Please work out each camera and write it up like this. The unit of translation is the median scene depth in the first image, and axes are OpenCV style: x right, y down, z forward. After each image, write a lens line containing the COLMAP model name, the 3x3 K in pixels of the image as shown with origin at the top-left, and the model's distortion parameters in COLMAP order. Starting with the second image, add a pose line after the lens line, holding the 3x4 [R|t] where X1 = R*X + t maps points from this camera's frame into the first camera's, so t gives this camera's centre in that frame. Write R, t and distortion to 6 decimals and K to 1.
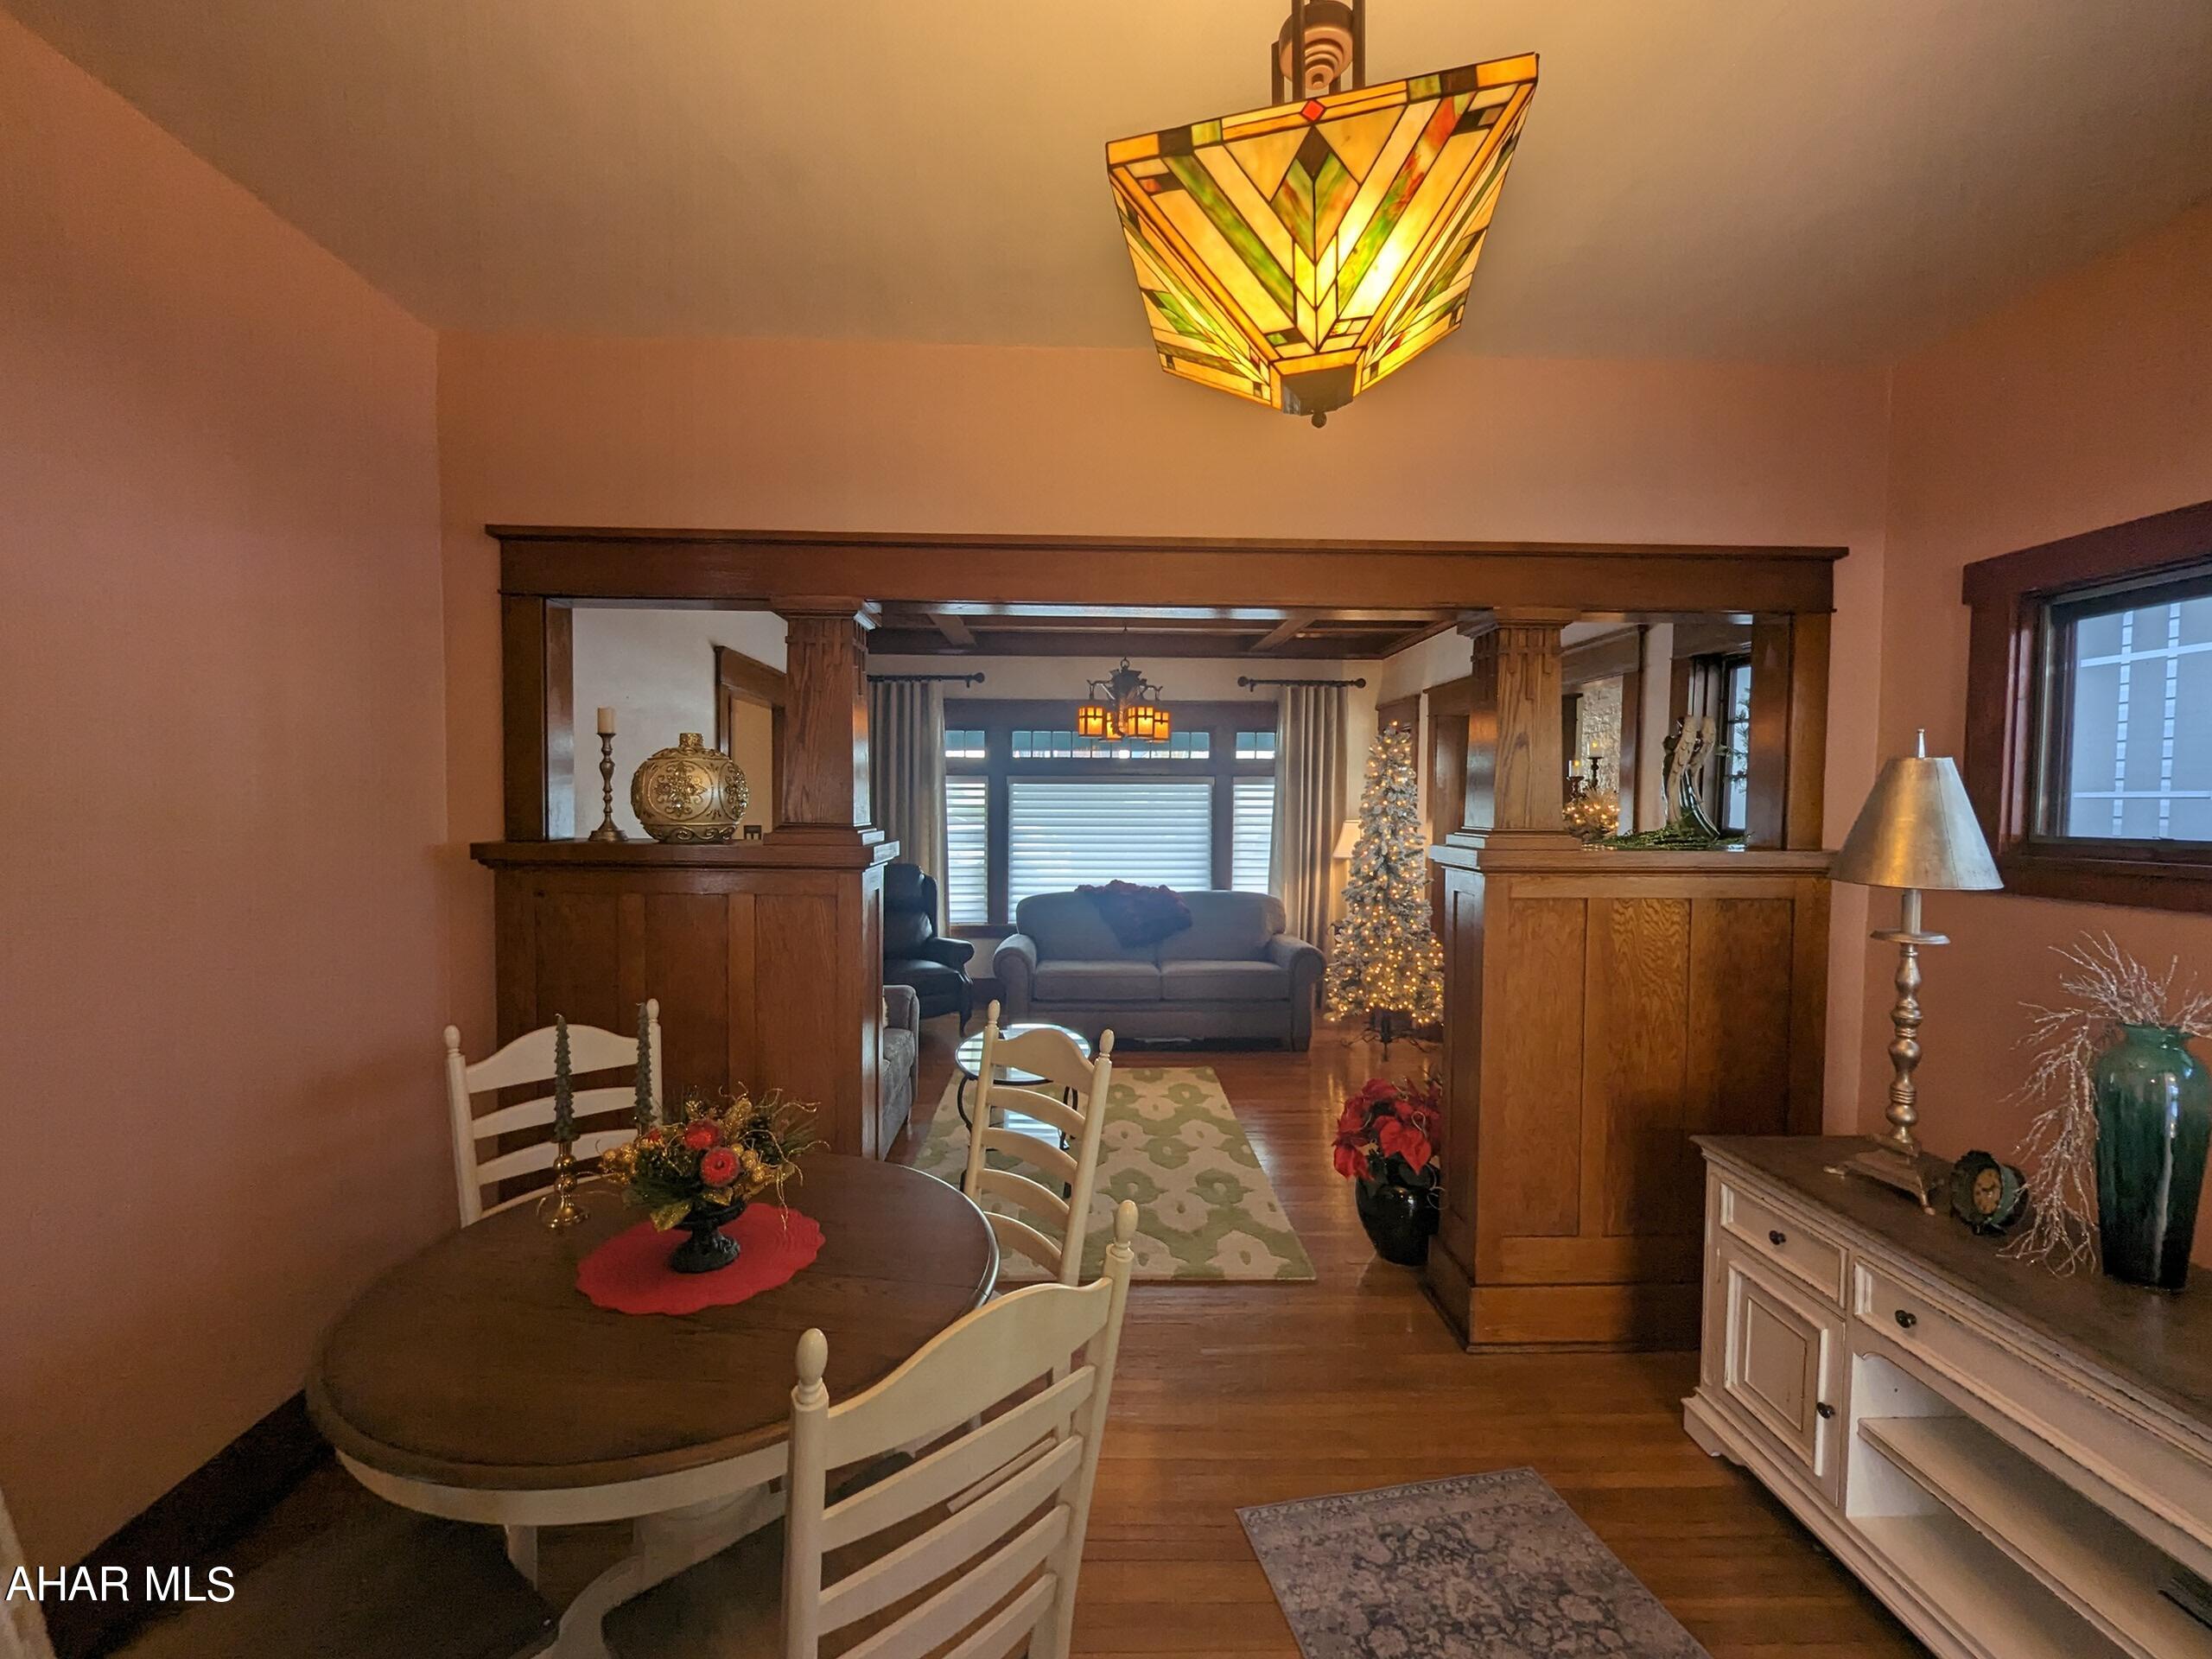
lens RADIAL K [[917.1, 0, 1106.2], [0, 917.1, 834.5], [0, 0, 1]] dist [-0.001158, 0.000753]
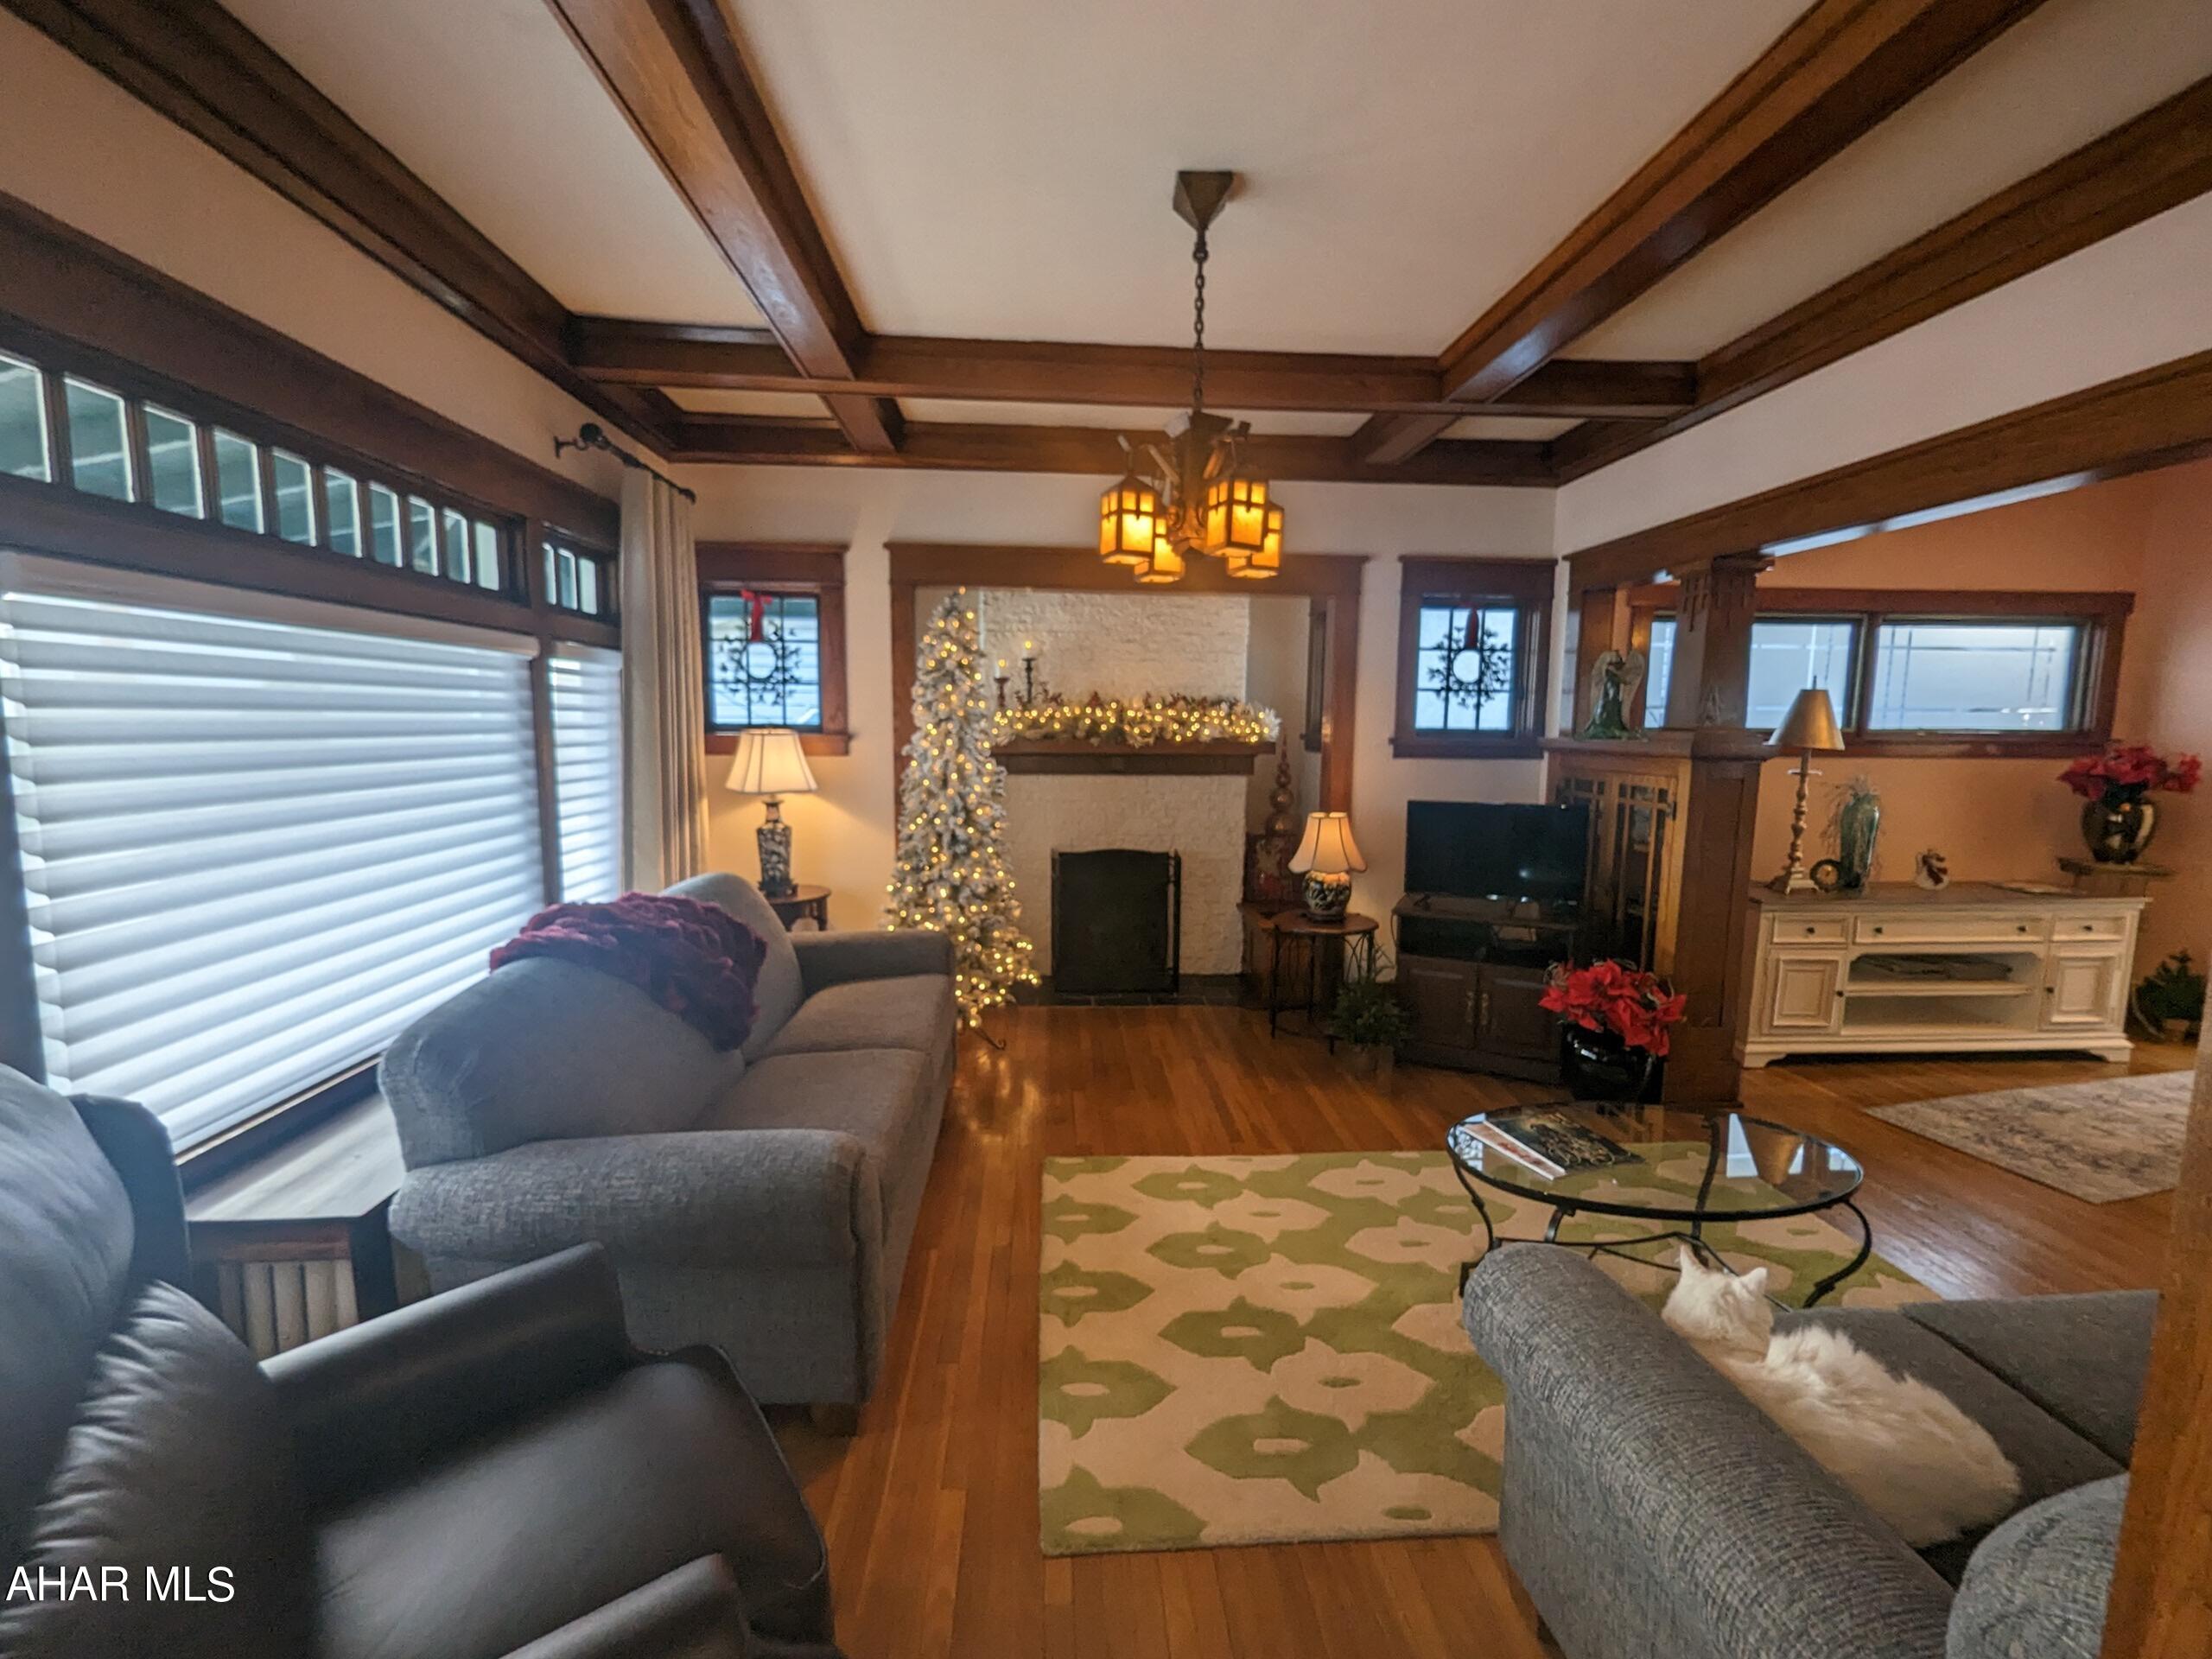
lens RADIAL K [[917.1, 0, 1101.8], [0, 917.1, 829.5], [0, 0, 1]] dist [-0.001158, 0.000753]
pose [[-0.028059, -0.125083, 0.991749, -0.889046], [0.027676, 0.991663, 0.125855, -0.052647], [-0.999223, 0.030979, -0.024364, 1.959310]]
